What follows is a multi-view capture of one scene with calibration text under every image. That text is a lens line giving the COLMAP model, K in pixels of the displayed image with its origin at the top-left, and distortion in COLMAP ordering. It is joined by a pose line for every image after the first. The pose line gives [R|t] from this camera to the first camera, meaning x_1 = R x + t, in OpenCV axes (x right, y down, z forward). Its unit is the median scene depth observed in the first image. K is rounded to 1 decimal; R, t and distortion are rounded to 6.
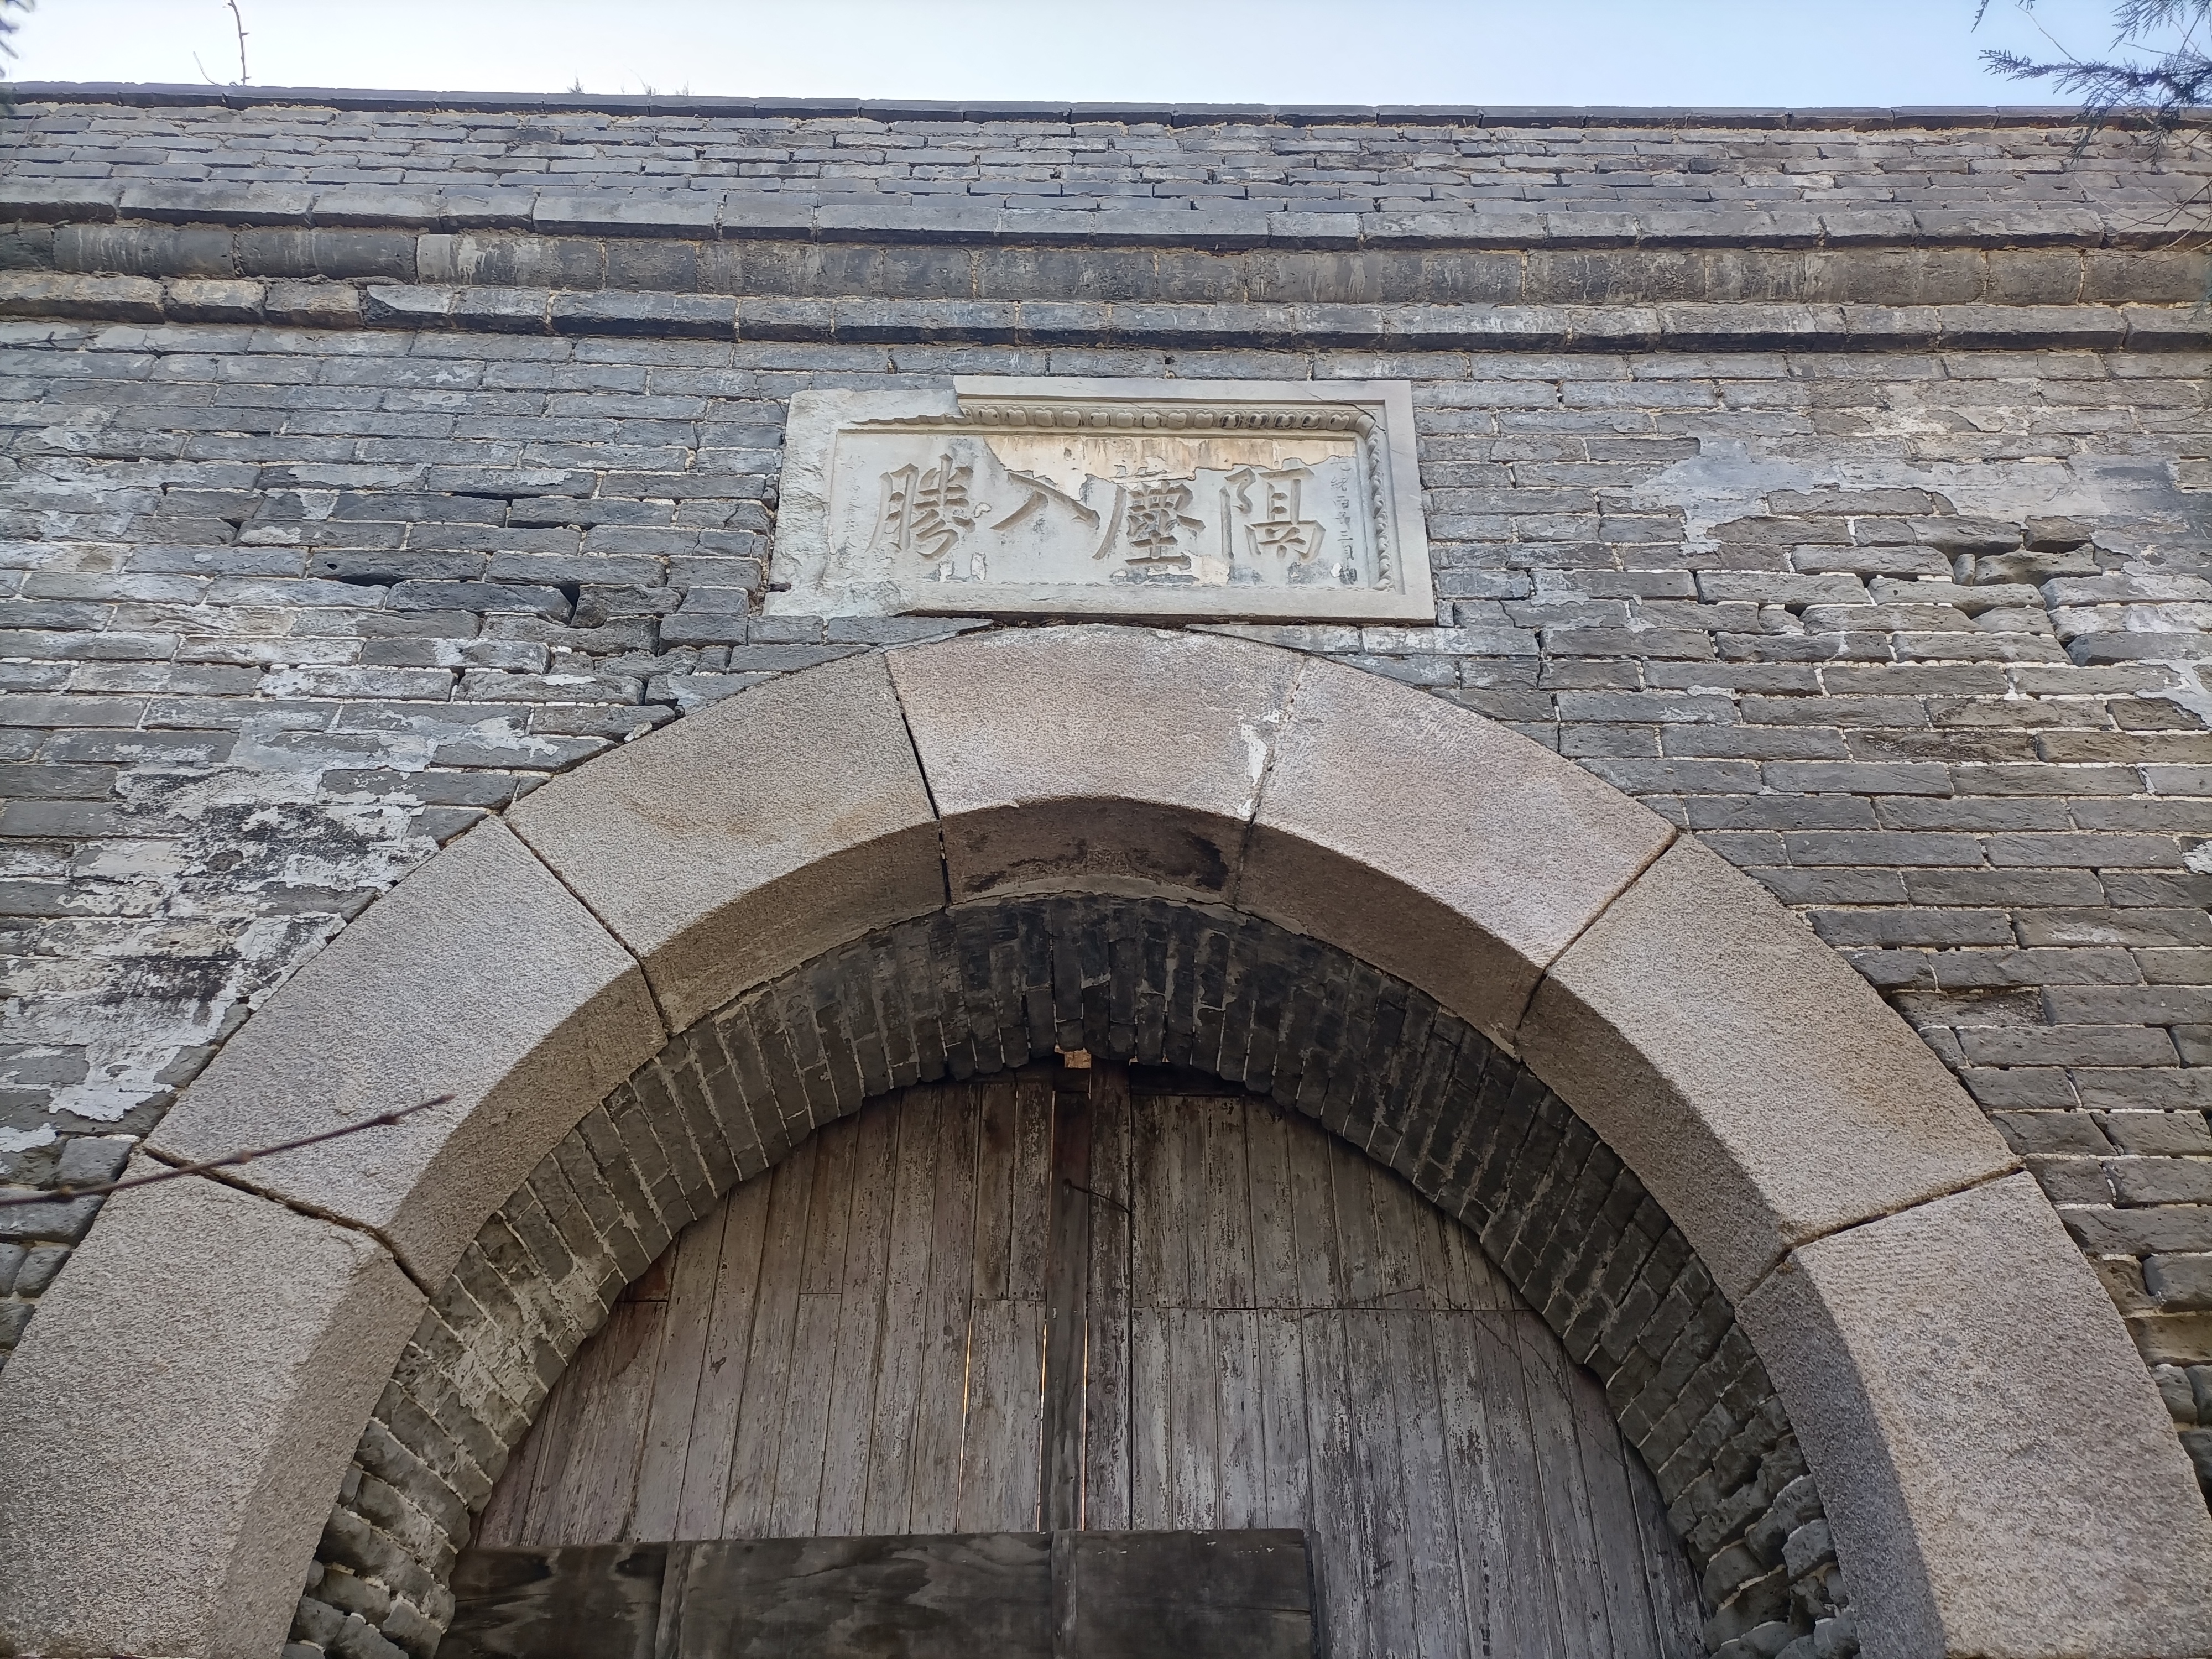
lens RADIAL K [[1652.7, 0, 1115.3], [0, 1652.7, 816.3], [0, 0, 1]] dist [0.042022, -0.015039]
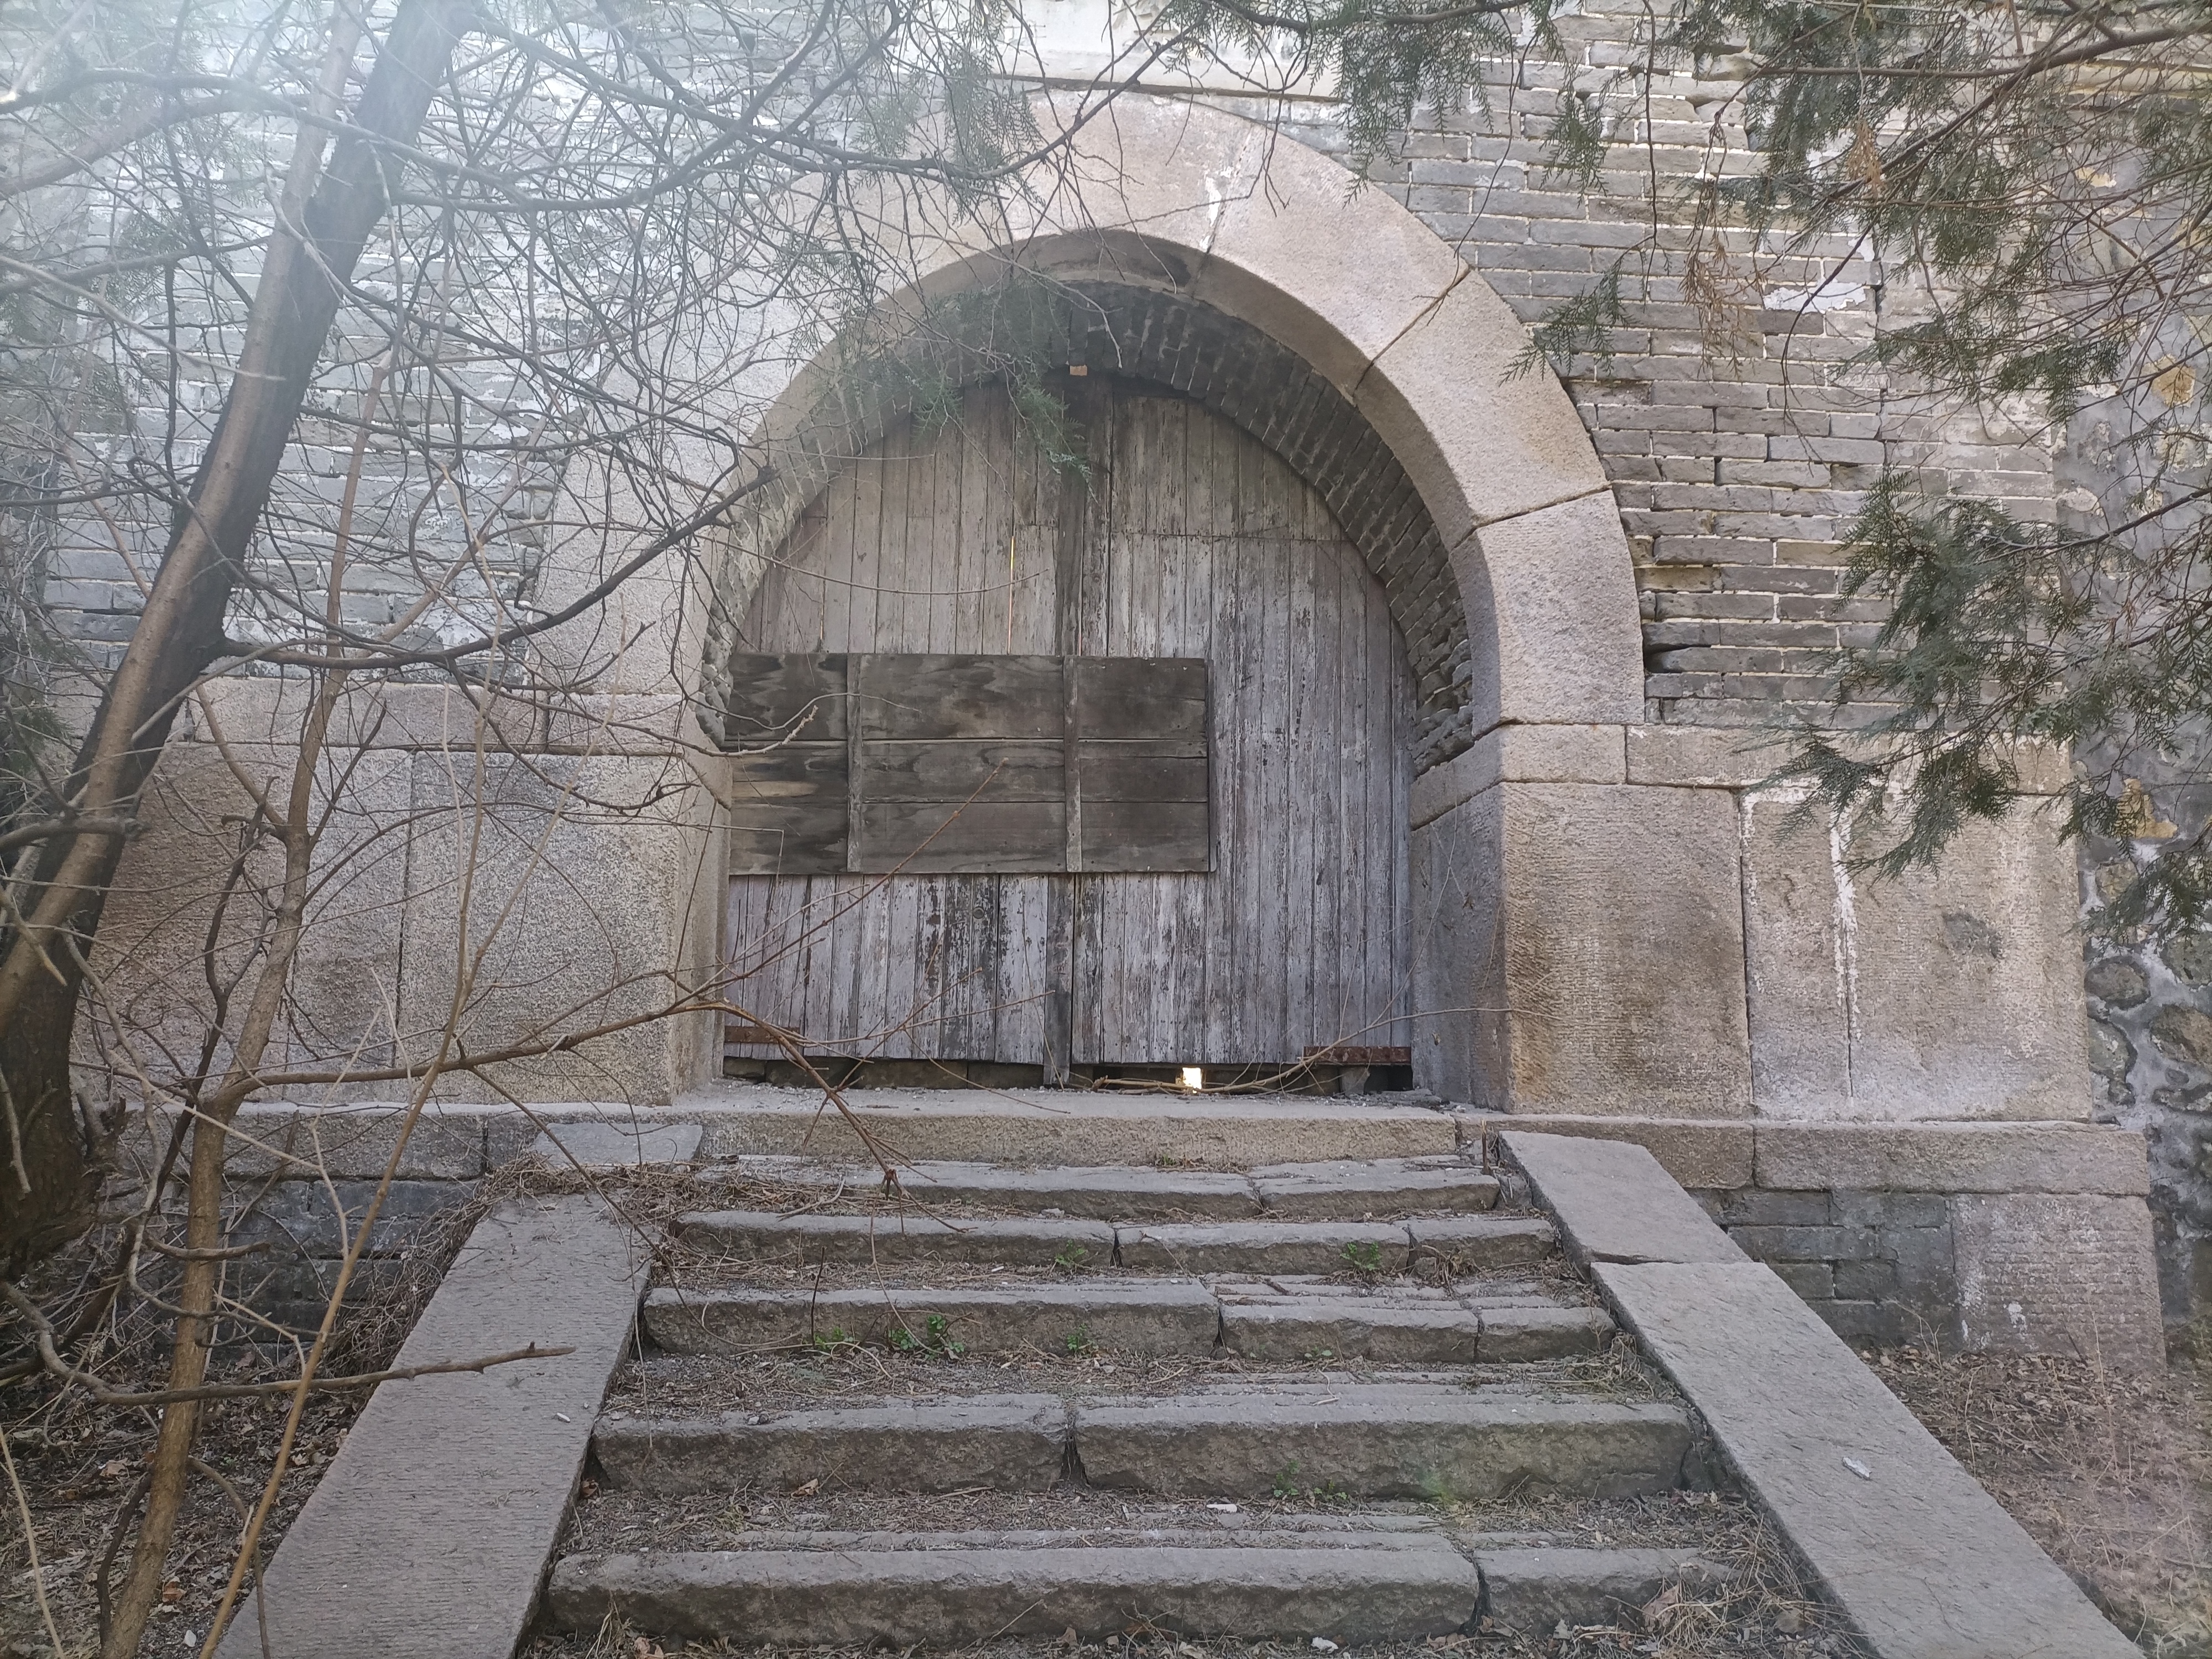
lens RADIAL K [[1652.7, 0, 1110.2], [0, 1652.7, 821.8], [0, 0, 1]] dist [0.042022, -0.015039]
pose [[0.998080, 0.025146, 0.056599, -0.083664], [-0.049433, 0.873988, 0.483426, -0.270414], [-0.037311, -0.485296, 0.873553, -0.628153]]
